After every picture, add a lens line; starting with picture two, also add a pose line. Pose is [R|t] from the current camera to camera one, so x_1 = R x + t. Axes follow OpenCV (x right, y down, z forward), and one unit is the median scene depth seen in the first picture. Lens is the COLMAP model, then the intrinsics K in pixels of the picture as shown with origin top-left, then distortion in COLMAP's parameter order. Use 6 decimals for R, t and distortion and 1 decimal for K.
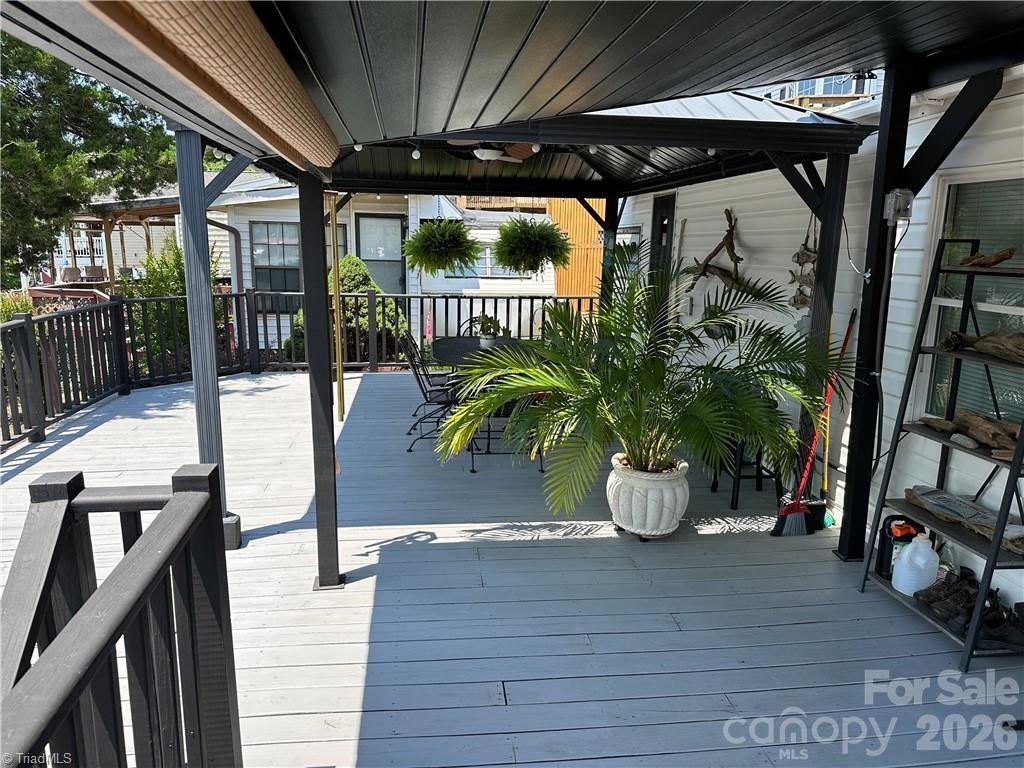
lens RADIAL K [[742.4, 0, 510.1], [0, 742.4, 386.1], [0, 0, 1]] dist [0.017655, -0.006296]
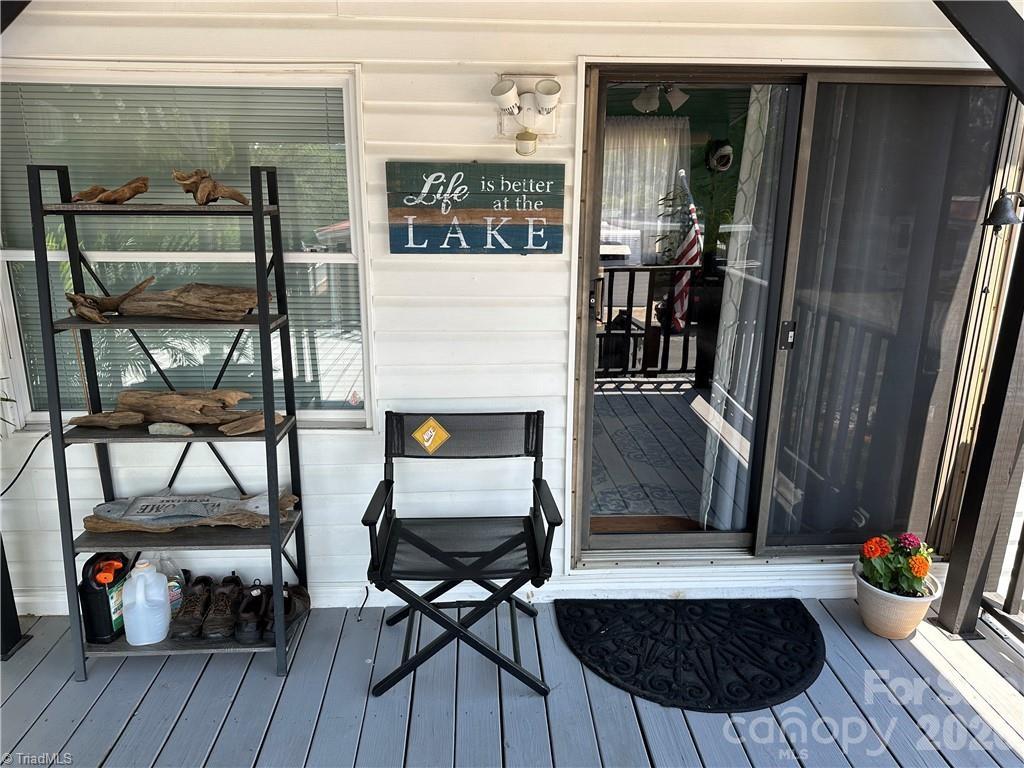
lens RADIAL K [[742.4, 0, 510.1], [0, 742.4, 386.1], [0, 0, 1]] dist [0.017655, -0.006296]
pose [[0.074064, -0.288844, 0.954507, -0.096538], [0.180013, 0.945285, 0.272086, -0.111356], [-0.980872, 0.151672, 0.122007, 0.509486]]
